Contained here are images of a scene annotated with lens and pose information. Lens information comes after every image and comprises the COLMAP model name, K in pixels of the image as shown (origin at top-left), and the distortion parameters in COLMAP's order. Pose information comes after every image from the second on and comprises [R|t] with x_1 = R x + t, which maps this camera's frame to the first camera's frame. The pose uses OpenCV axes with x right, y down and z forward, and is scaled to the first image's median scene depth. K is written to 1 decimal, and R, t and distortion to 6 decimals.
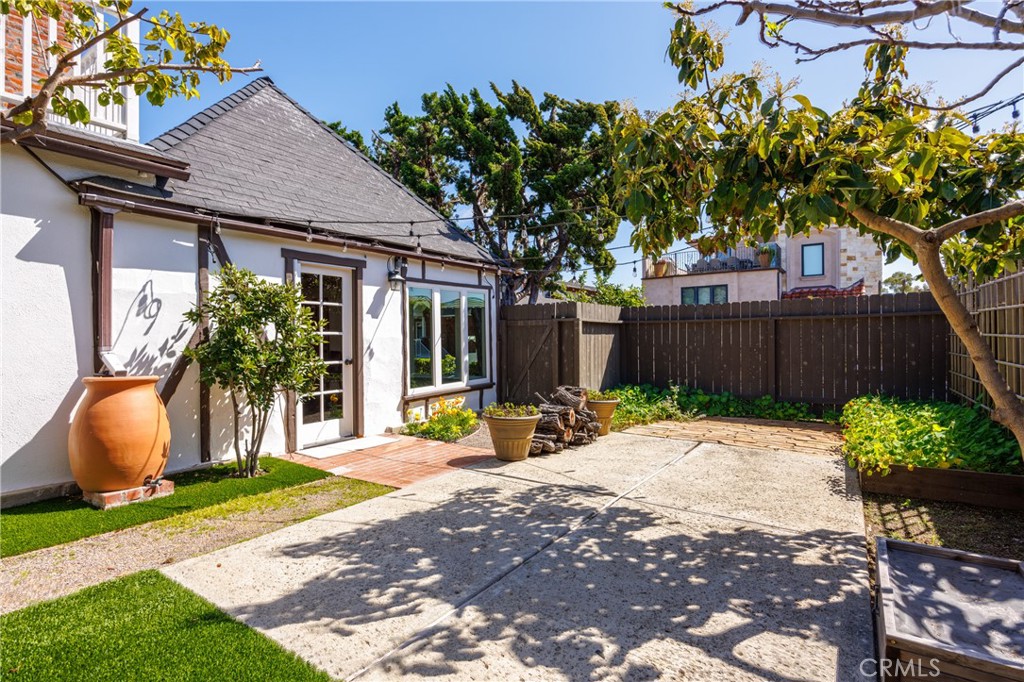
lens RADIAL K [[493.0, 0, 508.6], [0, 493.0, 336.5], [0, 0, 1]] dist [0.000317, -0.000221]
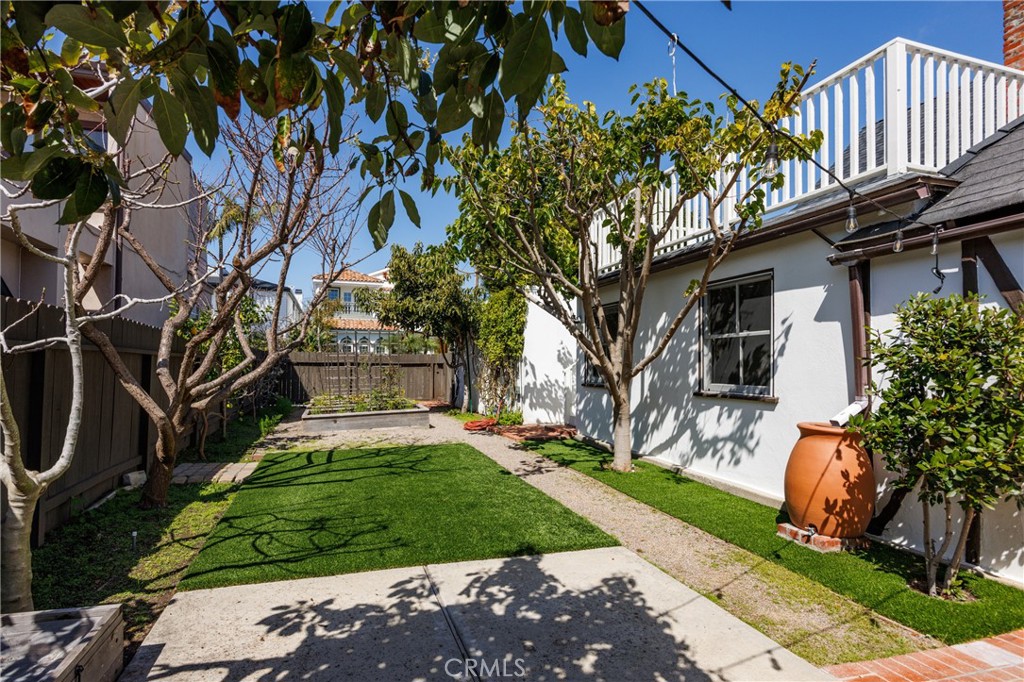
lens RADIAL K [[575.4, 0, 509.0], [0, 575.4, 344.5], [0, 0, 1]] dist [-0.000621, -0.000278]
pose [[-0.617146, -0.025890, -0.786423, 0.922789], [-0.005913, 0.999583, -0.028267, -0.081332], [0.786827, -0.012795, -0.617041, 1.929297]]
